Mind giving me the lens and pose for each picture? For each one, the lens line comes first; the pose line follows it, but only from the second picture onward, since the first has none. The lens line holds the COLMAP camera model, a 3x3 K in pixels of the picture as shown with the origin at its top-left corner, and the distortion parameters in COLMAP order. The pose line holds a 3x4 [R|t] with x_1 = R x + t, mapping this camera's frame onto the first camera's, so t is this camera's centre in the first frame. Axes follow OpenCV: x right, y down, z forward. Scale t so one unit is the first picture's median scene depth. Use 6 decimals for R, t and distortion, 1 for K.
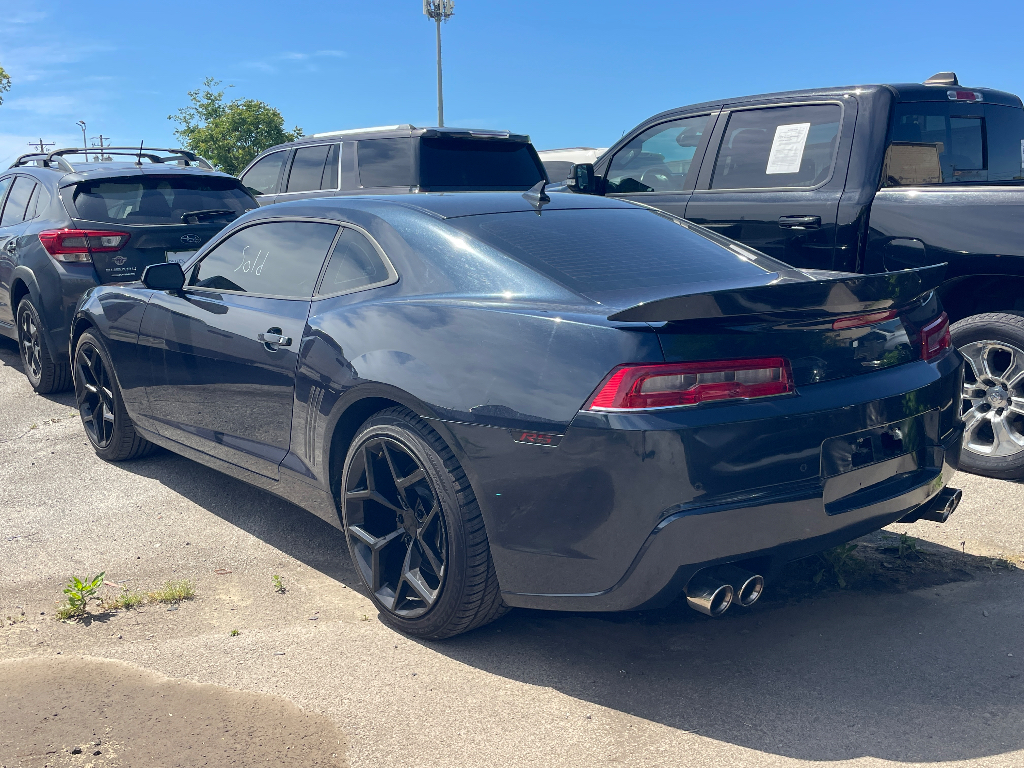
lens RADIAL K [[951.9, 0, 512.3], [0, 951.9, 381.8], [0, 0, 1]] dist [-0.020252, 0.000000]
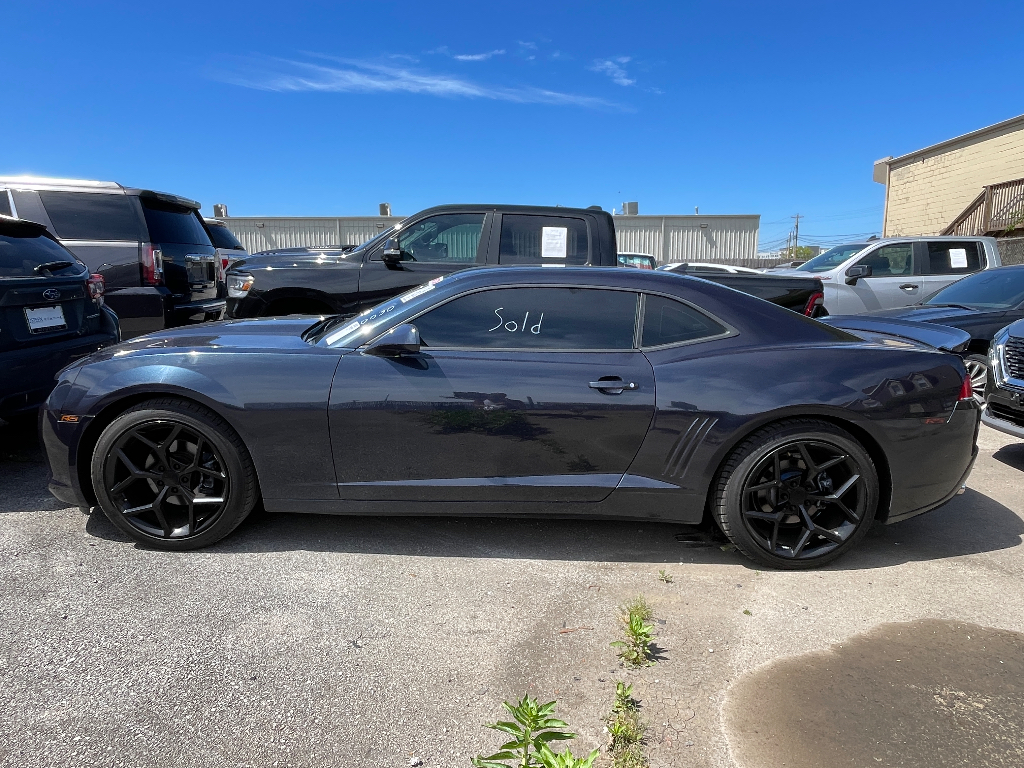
lens RADIAL K [[629.4, 0, 512.3], [0, 629.4, 387.5], [0, 0, 1]] dist [-0.005005, -0.001059]
pose [[0.647946, -0.105632, 0.754327, -0.597731], [0.101026, 0.993506, 0.052346, -0.061193], [-0.754957, 0.042289, 0.654409, 0.357979]]
